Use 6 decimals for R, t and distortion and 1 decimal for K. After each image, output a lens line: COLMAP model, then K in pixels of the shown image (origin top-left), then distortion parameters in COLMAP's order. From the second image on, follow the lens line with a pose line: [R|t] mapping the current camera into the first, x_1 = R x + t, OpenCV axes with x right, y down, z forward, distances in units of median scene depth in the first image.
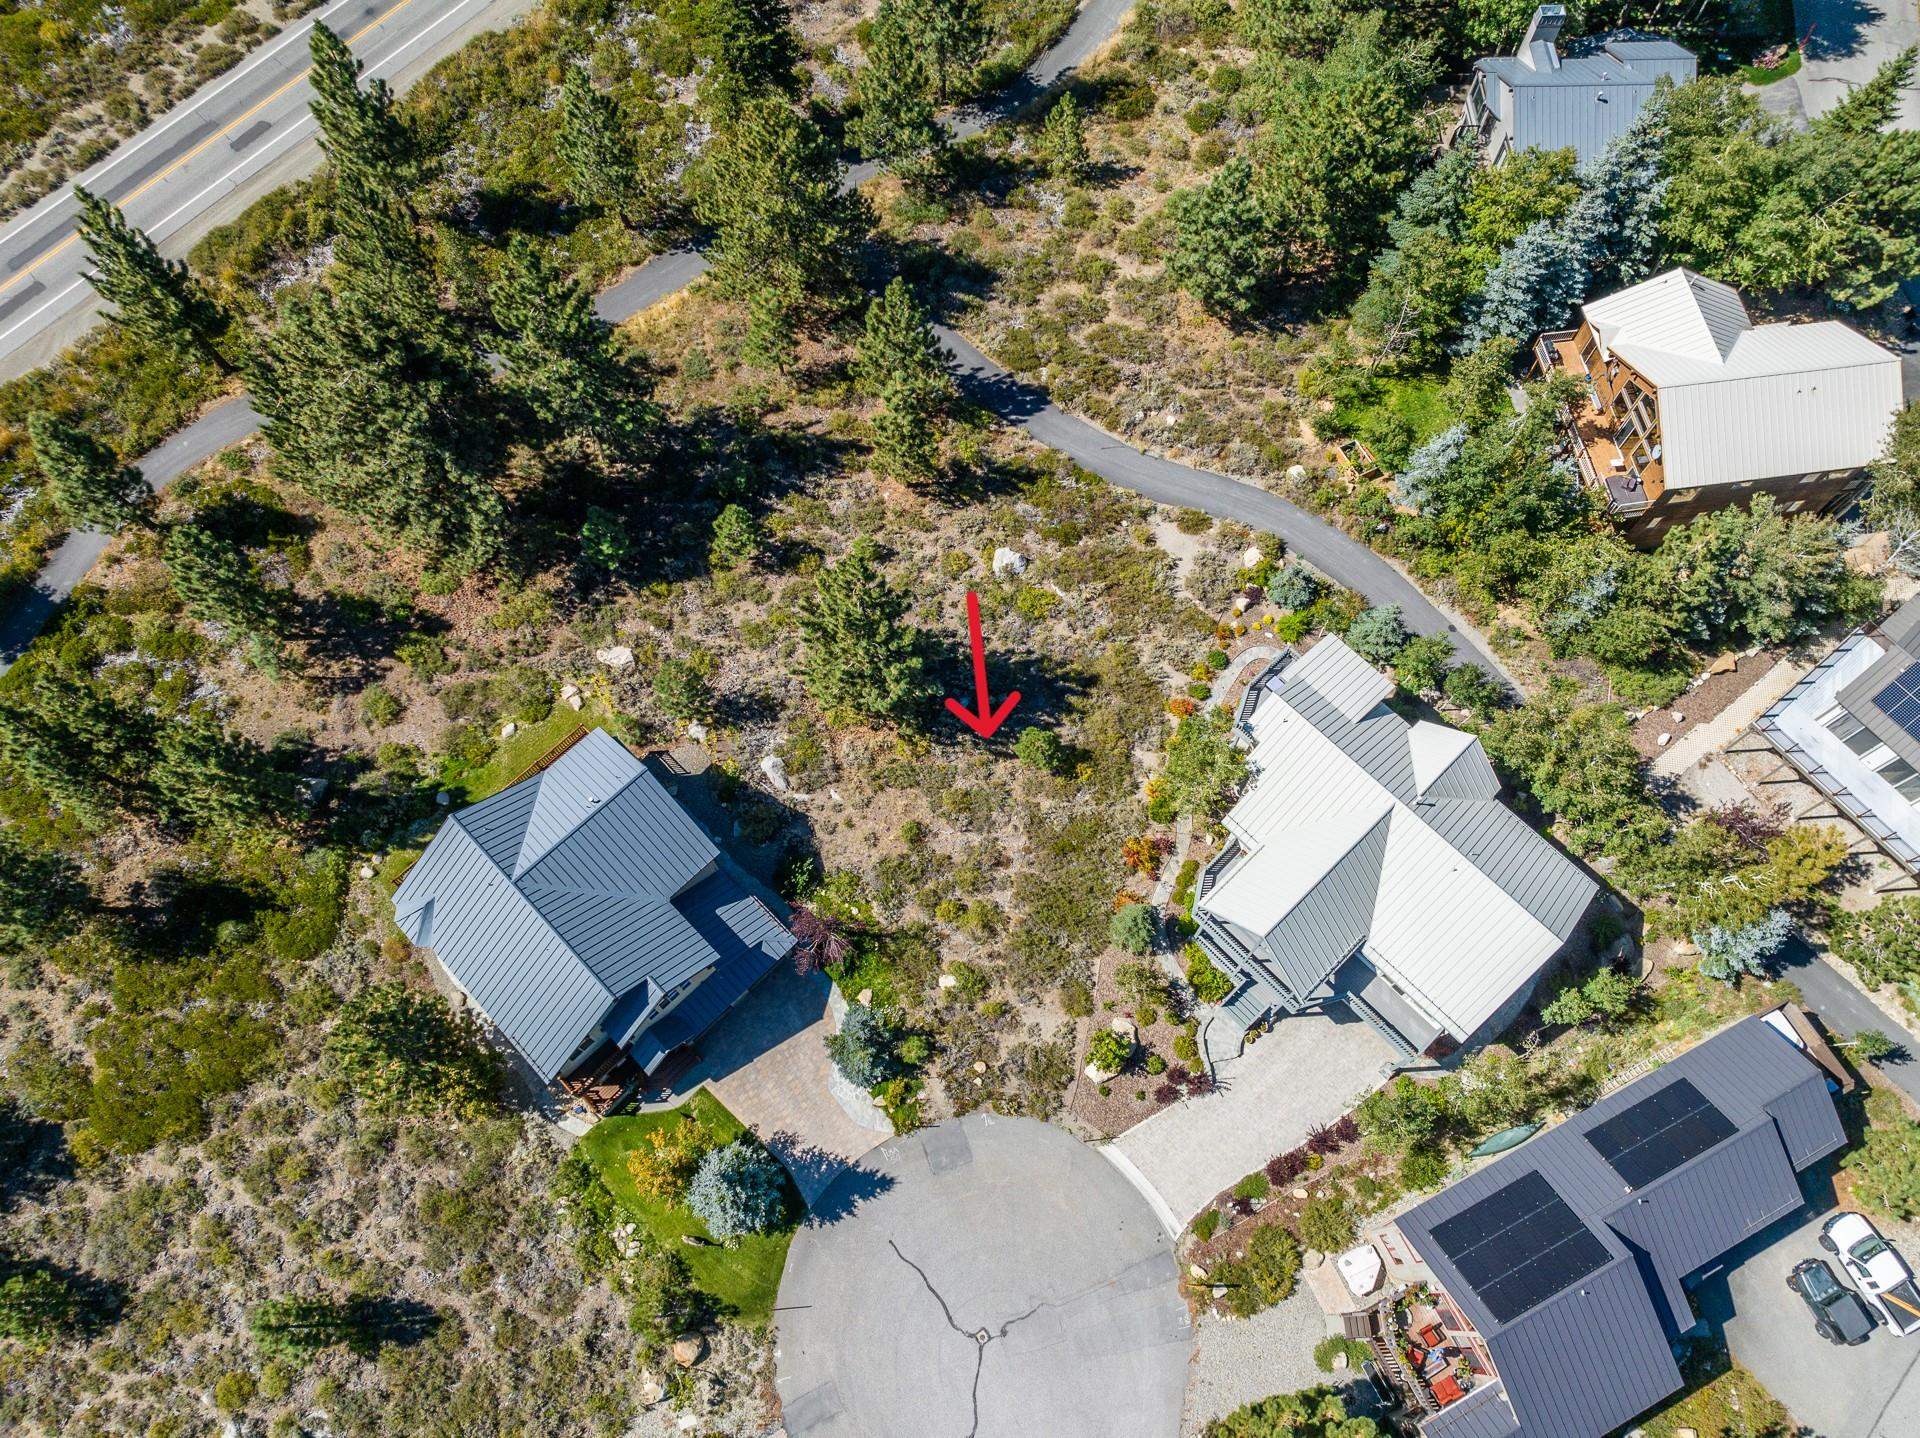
lens RADIAL K [[1340.5, 0, 961.8], [0, 1340.5, 717.9], [0, 0, 1]] dist [-0.027793, 0.012599]
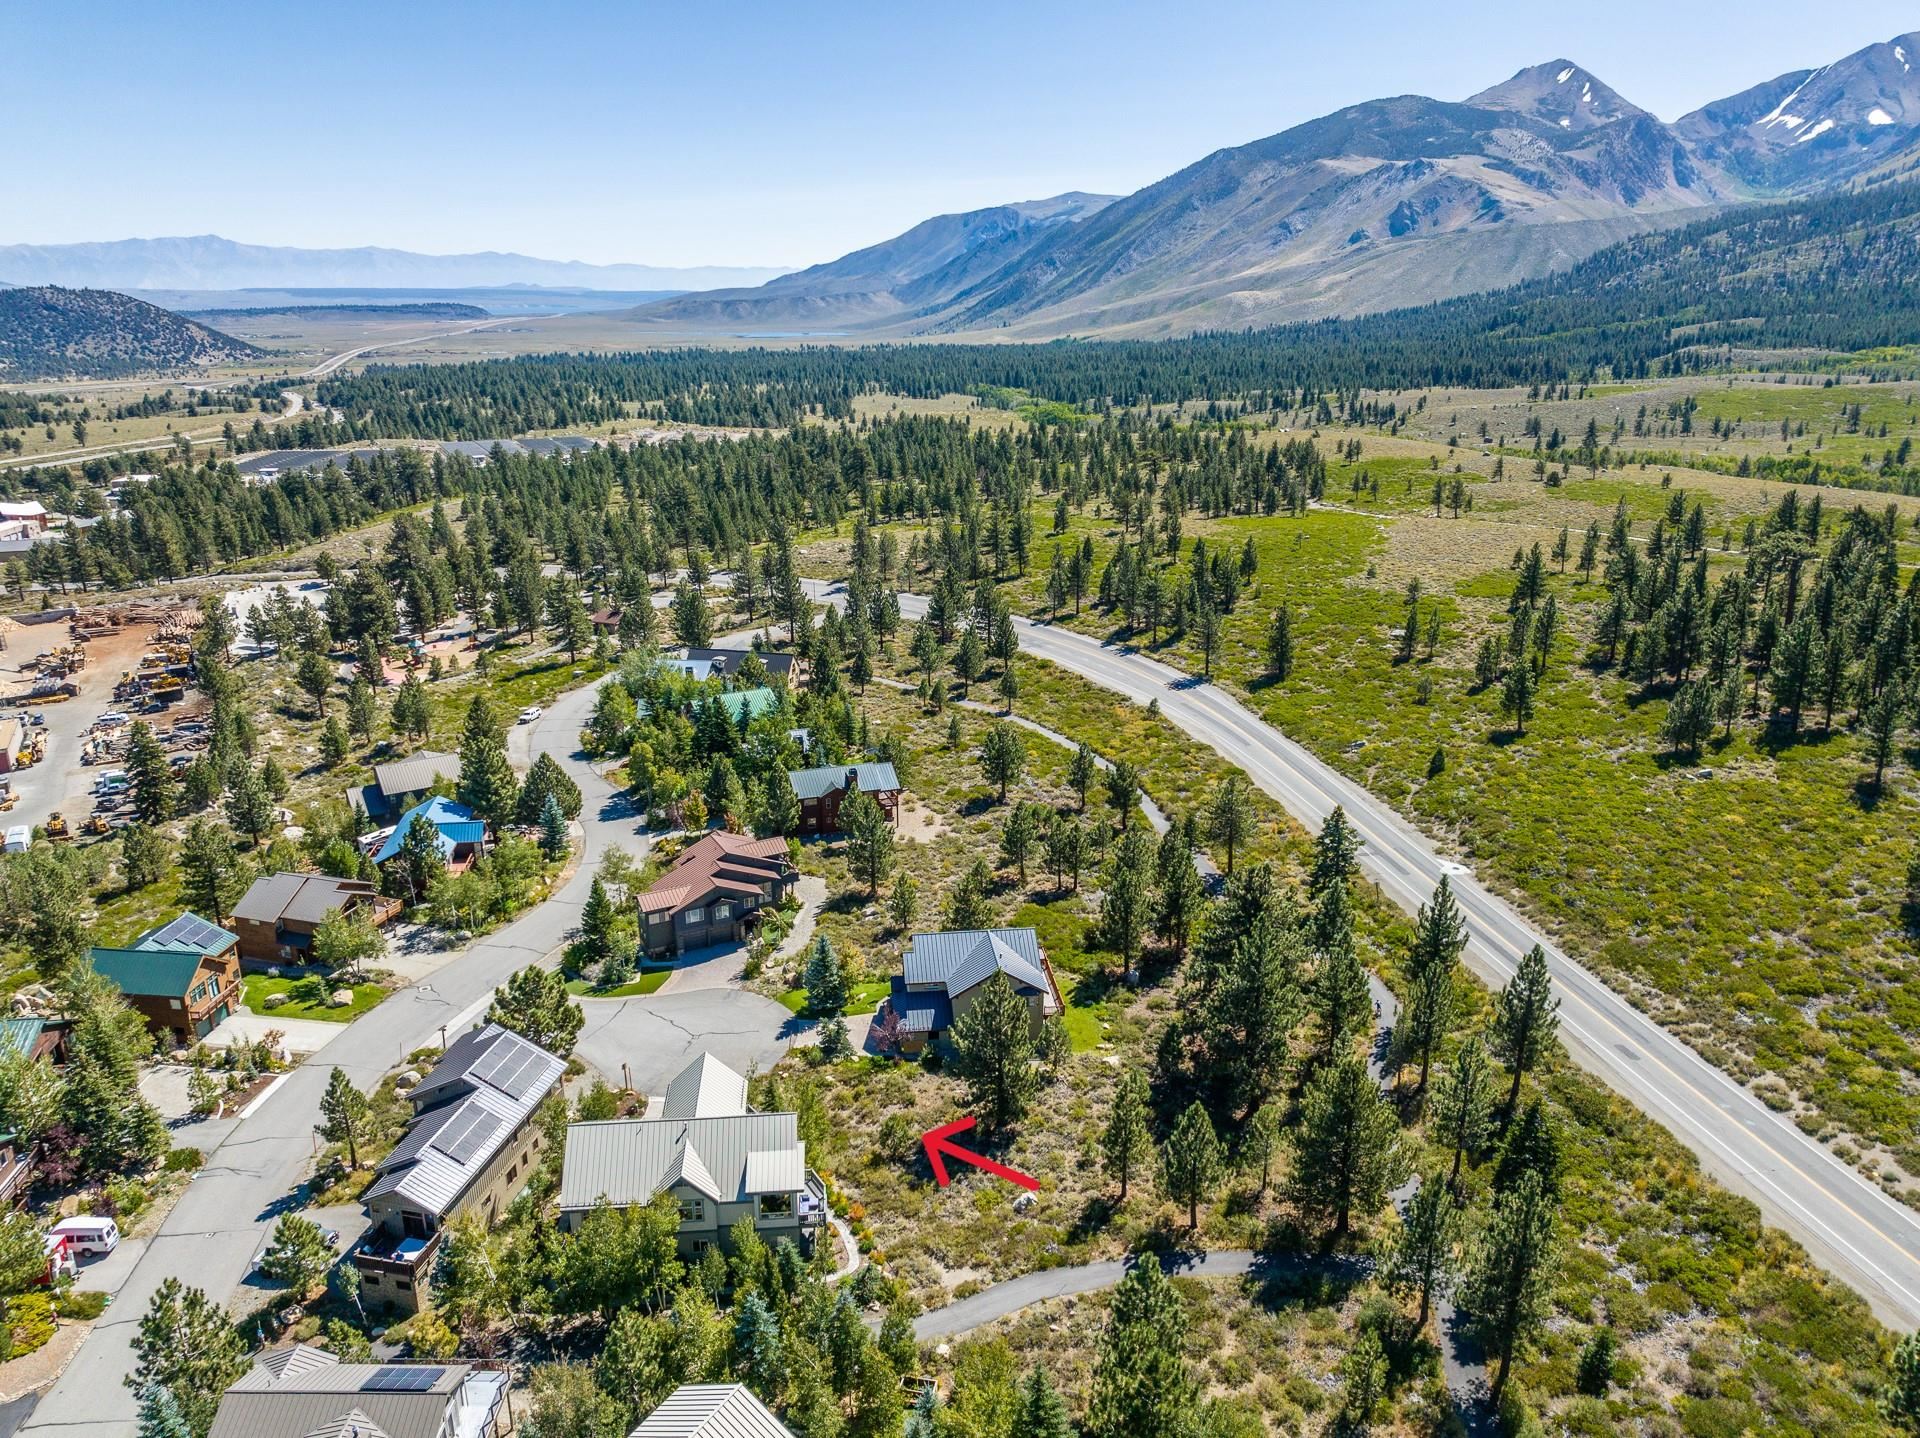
lens RADIAL K [[1340.5, 0, 961.8], [0, 1340.5, 717.9], [0, 0, 1]] dist [-0.027793, 0.012599]
pose [[-0.617471, 0.245619, -0.747263, 1.099106], [-0.720709, 0.203939, 0.662562, -1.214914], [0.315133, 0.947671, 0.051094, 0.500862]]
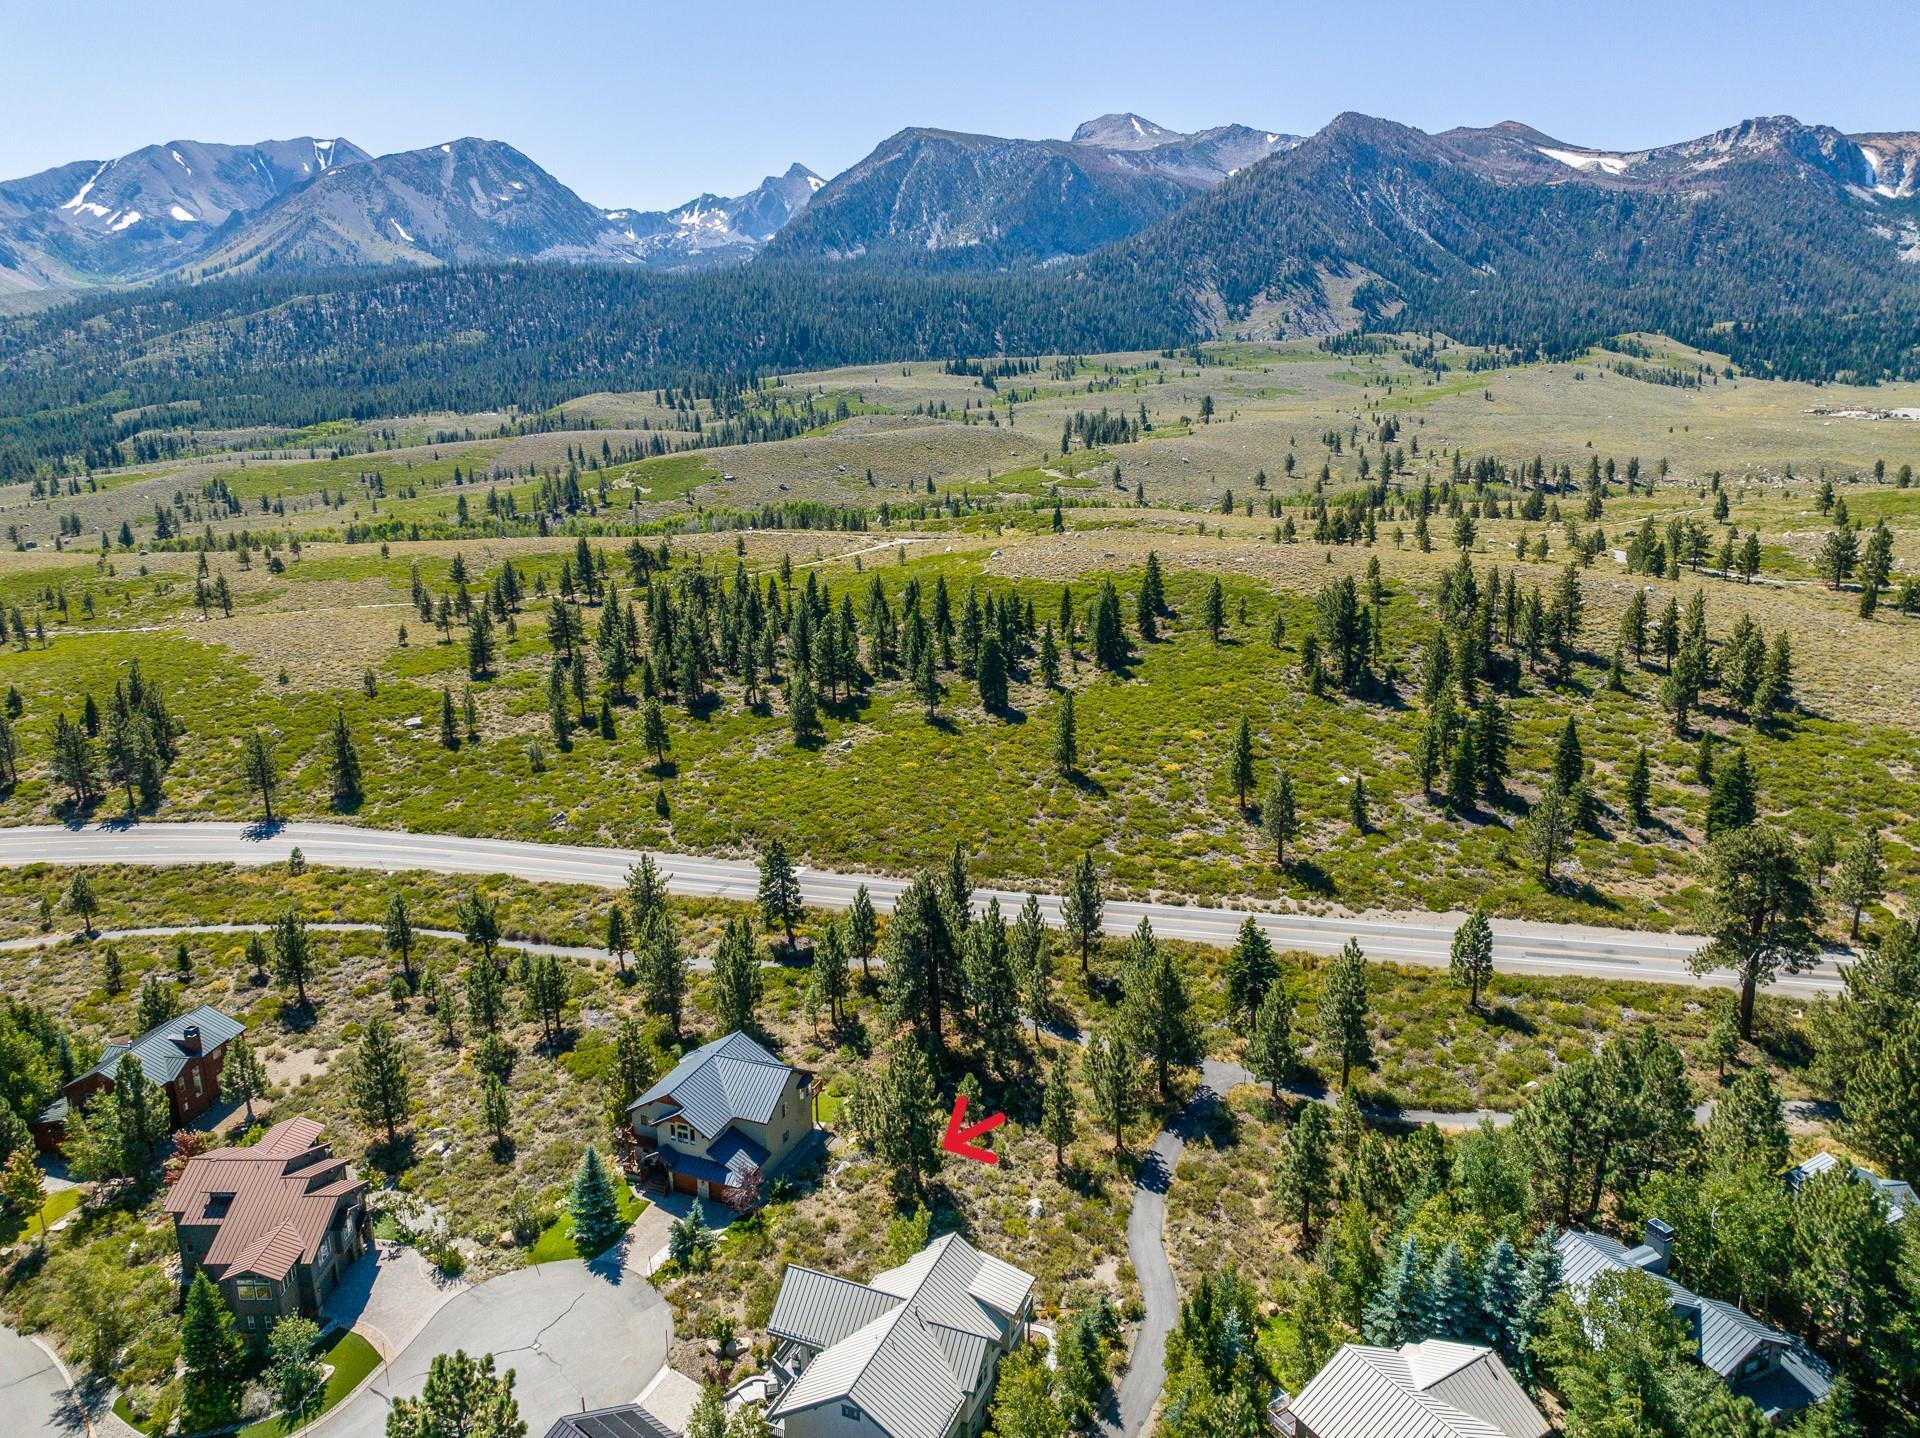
lens RADIAL K [[1340.5, 0, 961.8], [0, 1340.5, 717.9], [0, 0, 1]] dist [-0.027793, 0.012599]
pose [[0.402421, 0.234643, -0.884873, 1.325005], [-0.838461, 0.482477, -0.253375, 0.070022], [0.367478, 0.843895, 0.390898, -0.061991]]
